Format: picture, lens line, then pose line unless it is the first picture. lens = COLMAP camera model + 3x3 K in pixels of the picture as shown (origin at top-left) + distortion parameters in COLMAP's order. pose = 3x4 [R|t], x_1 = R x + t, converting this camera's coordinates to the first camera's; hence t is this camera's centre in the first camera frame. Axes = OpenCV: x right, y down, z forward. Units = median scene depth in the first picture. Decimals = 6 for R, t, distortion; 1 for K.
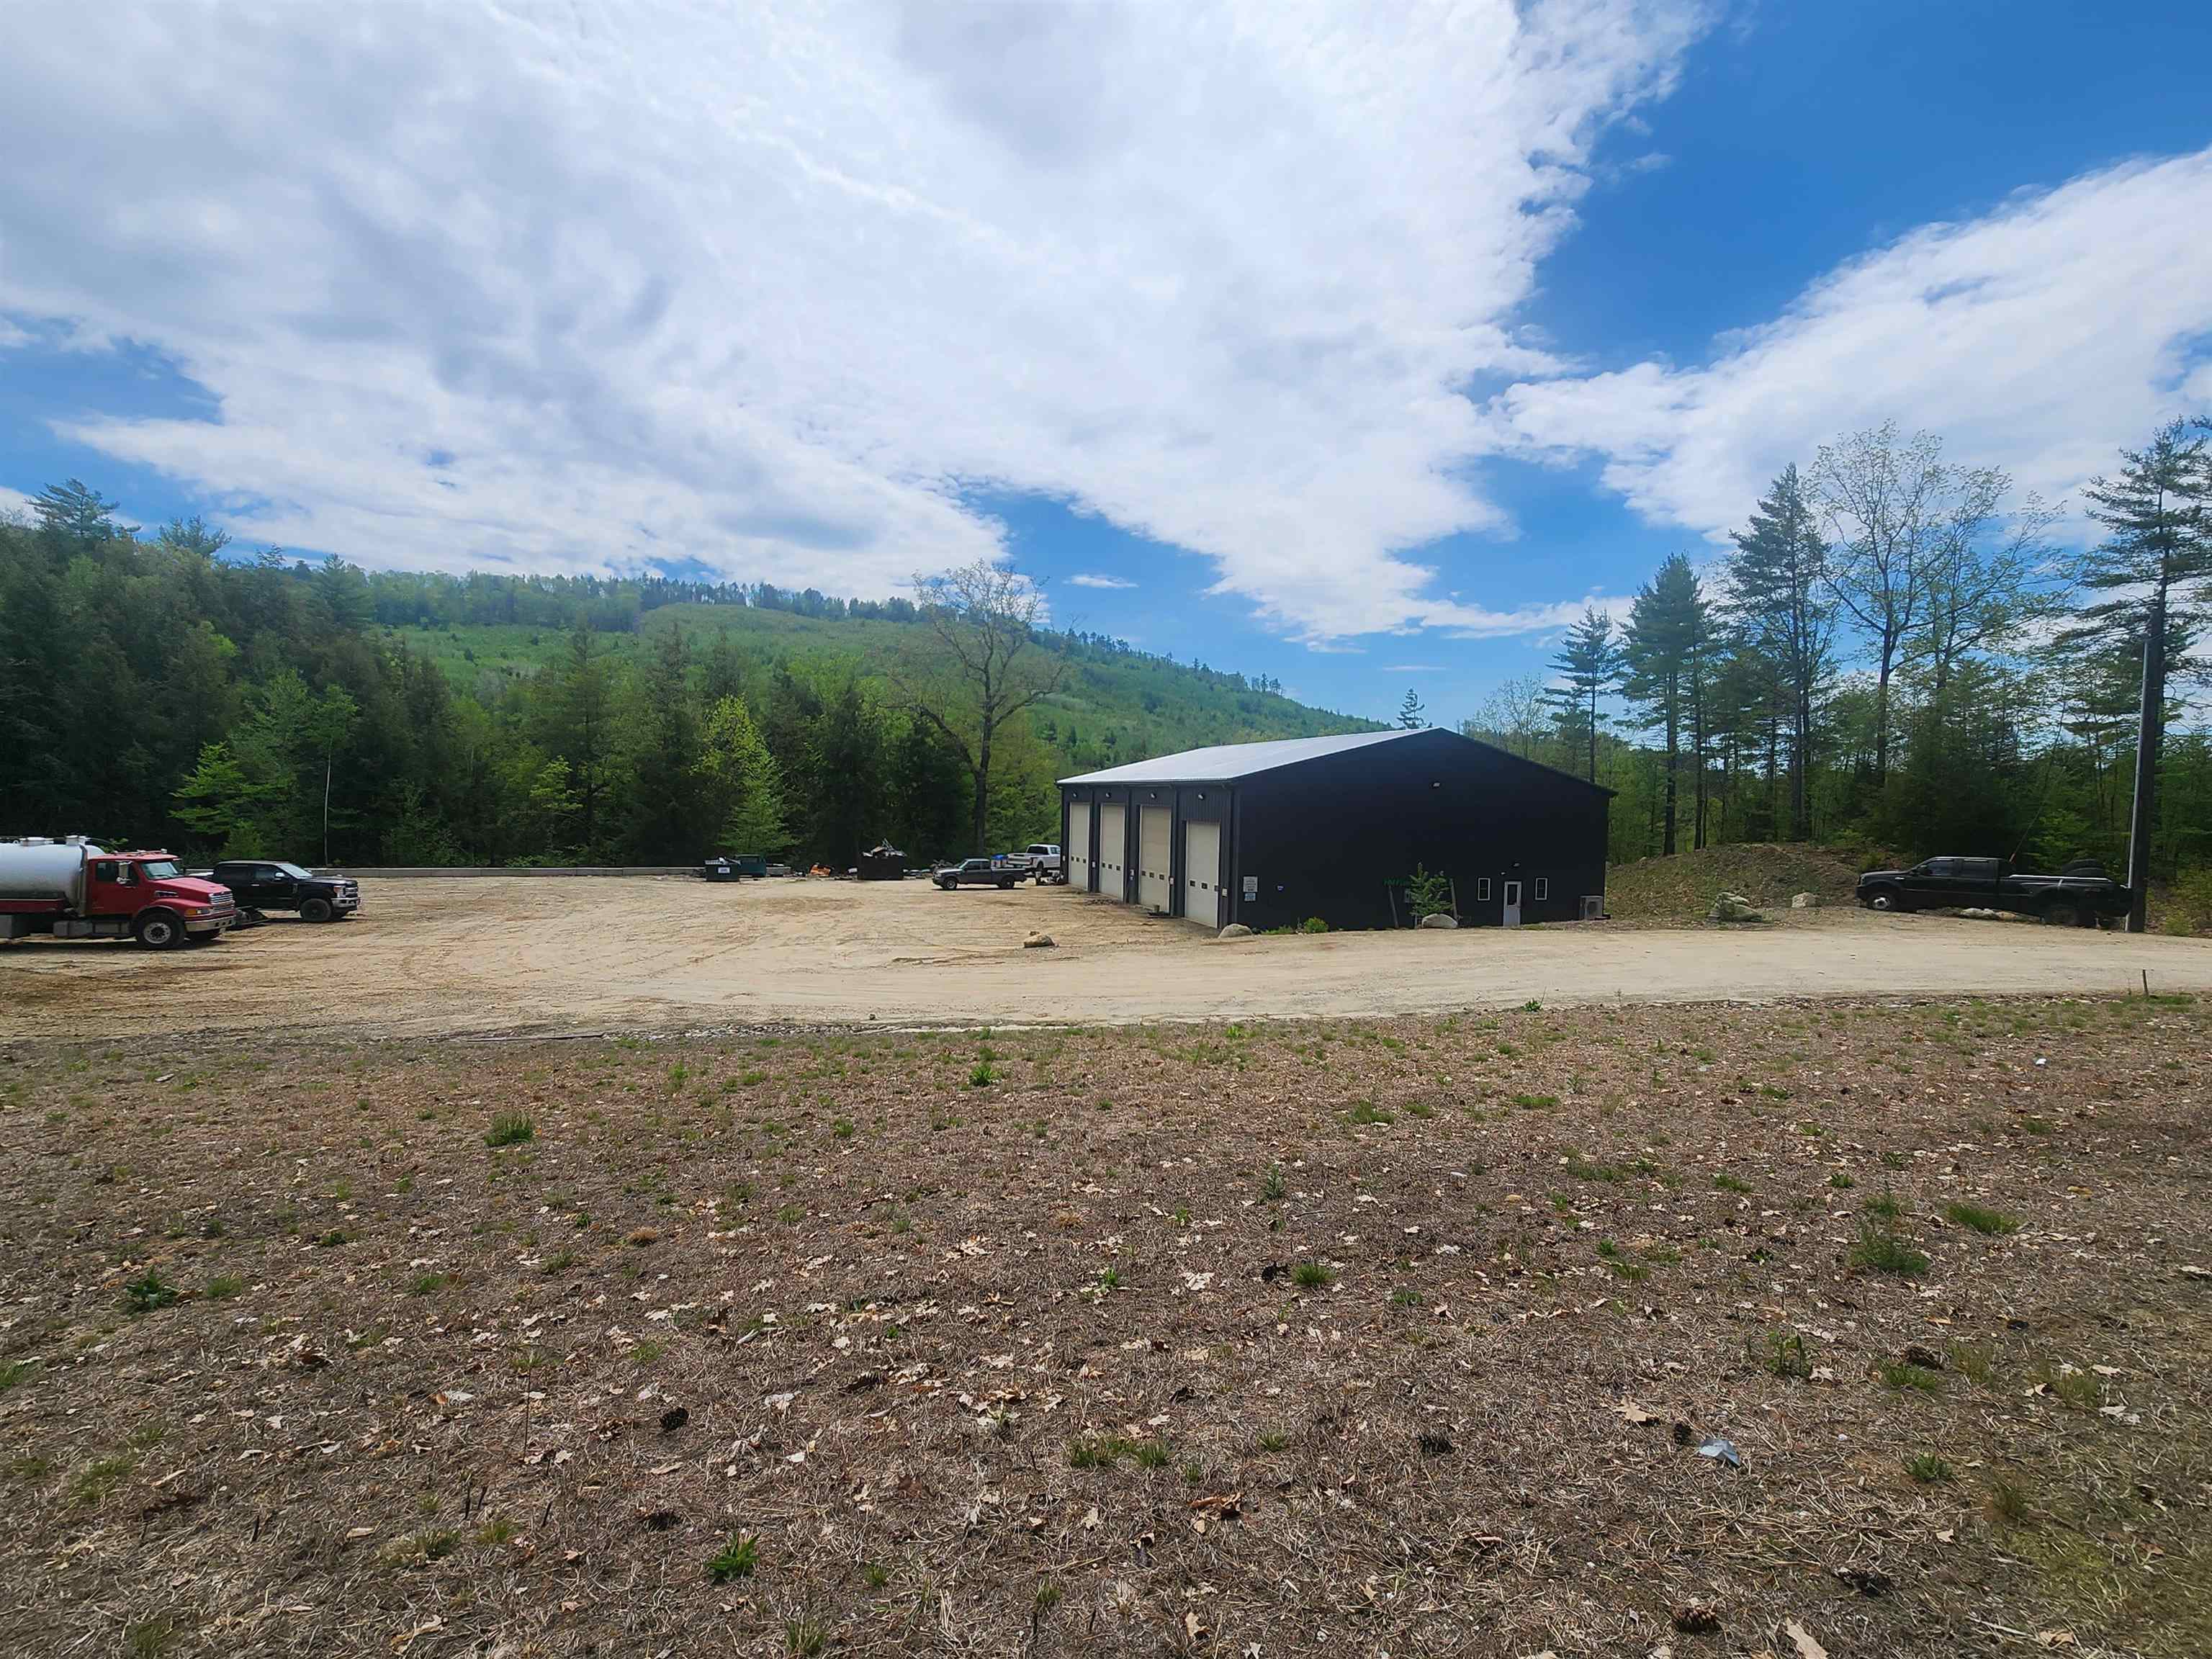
lens RADIAL K [[1048.4, 0, 1094.5], [0, 1048.4, 824.1], [0, 0, 1]] dist [-0.000244, 0.000572]
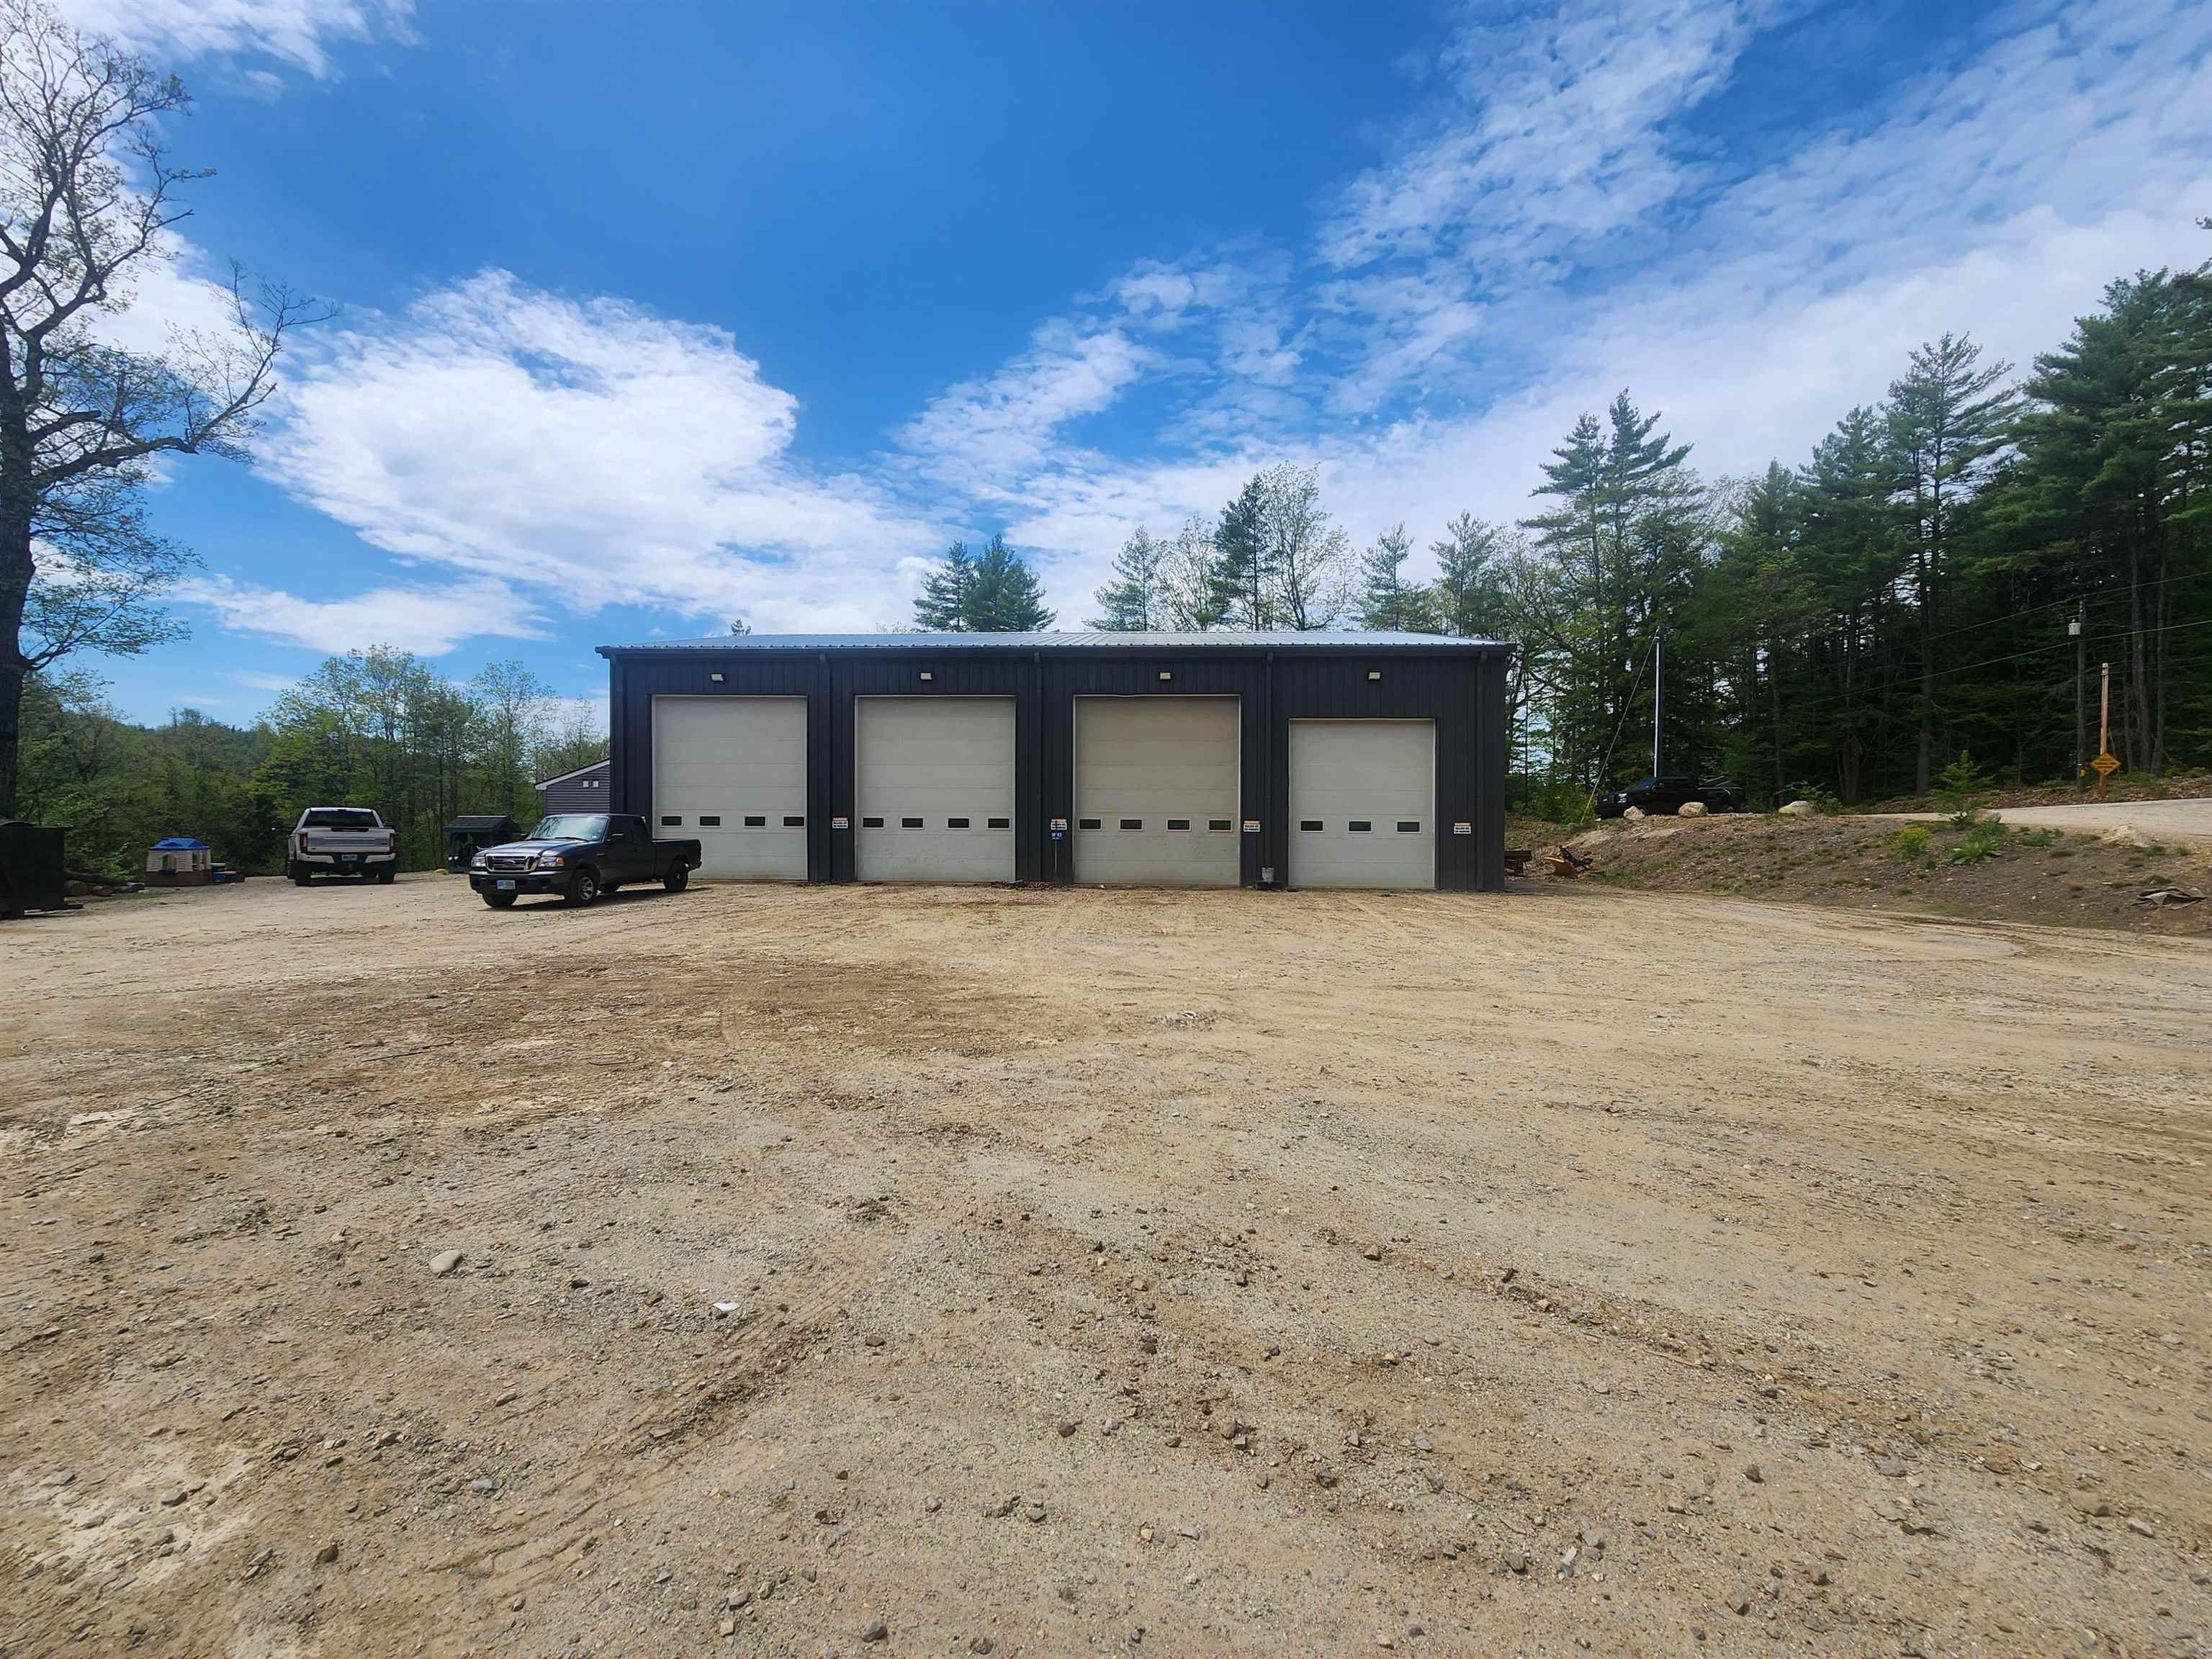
lens RADIAL K [[898.4, 0, 1100.6], [0, 898.4, 837.9], [0, 0, 1]] dist [-0.000250, -0.000849]
pose [[0.376485, -0.030993, 0.925904, -0.526617], [0.024239, 0.999428, 0.023598, 0.061834], [-0.926106, 0.013559, 0.377020, 1.168181]]
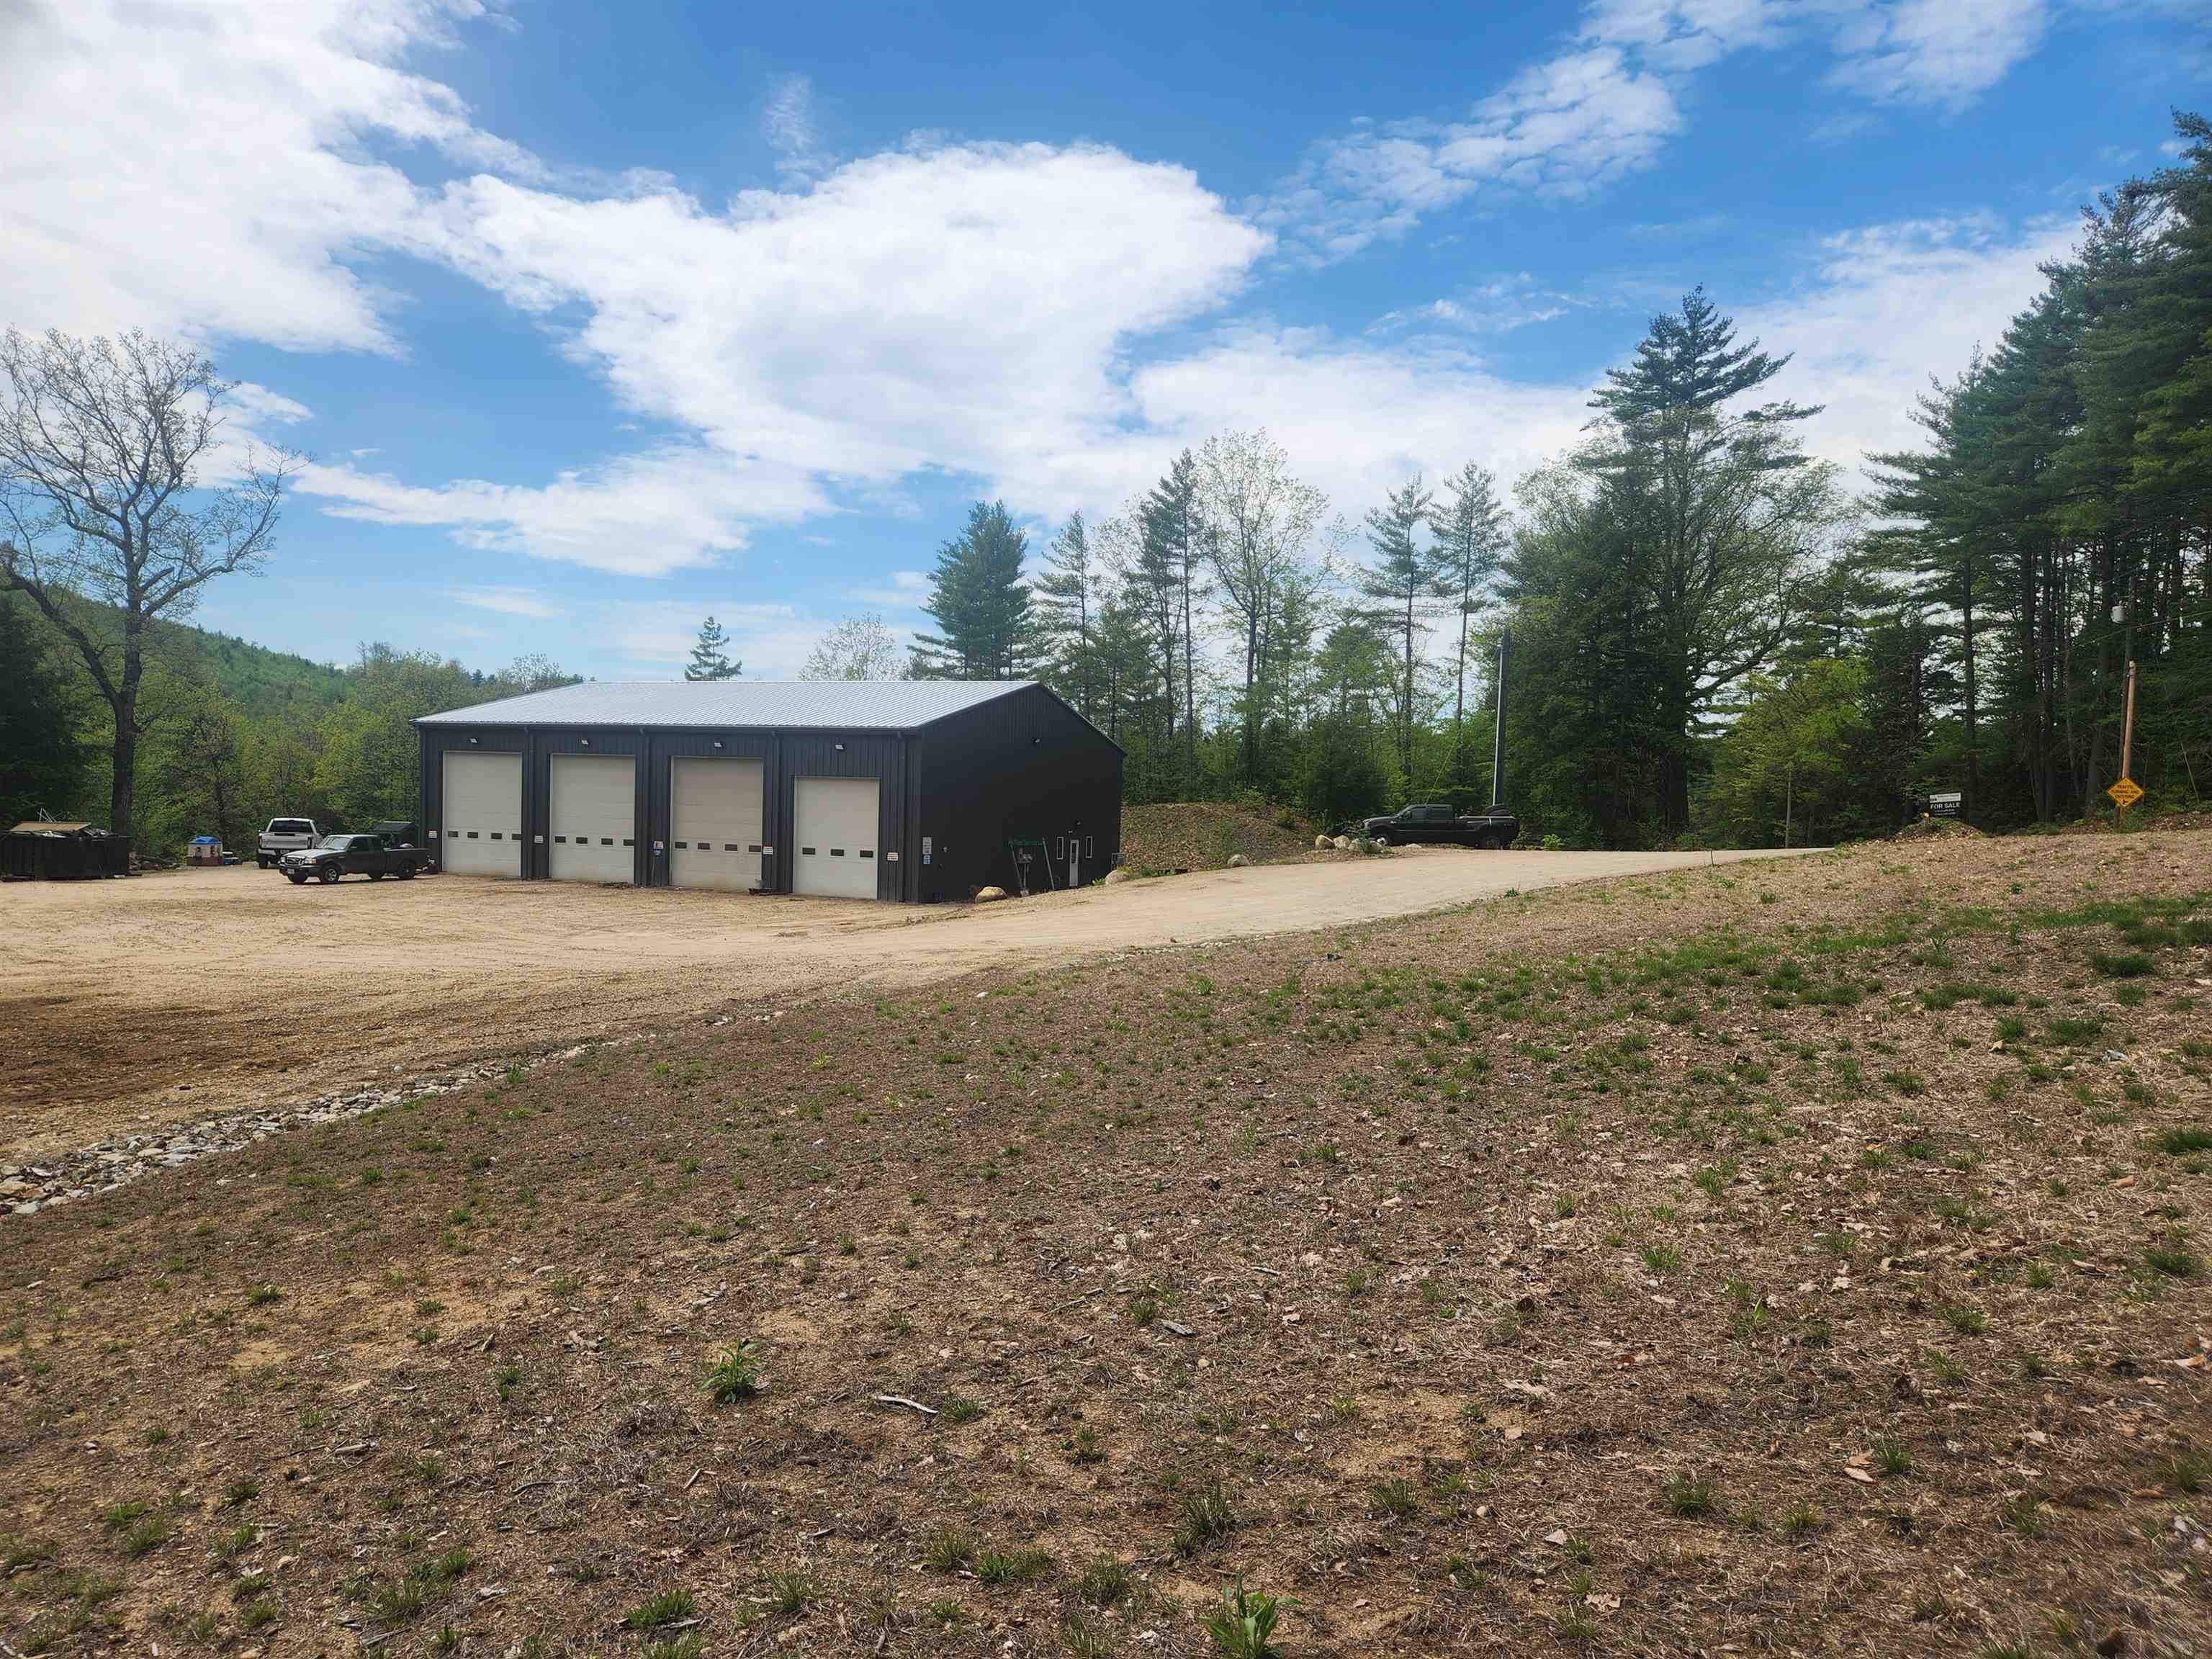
lens RADIAL K [[1479.0, 0, 1115.4], [0, 1479.0, 830.8], [0, 0, 1]] dist [0.042837, -0.004924]
pose [[0.665144, -0.019887, 0.746450, -0.780999], [0.005021, 0.999742, 0.022161, 0.020275], [-0.746698, -0.010993, 0.665073, 0.056597]]
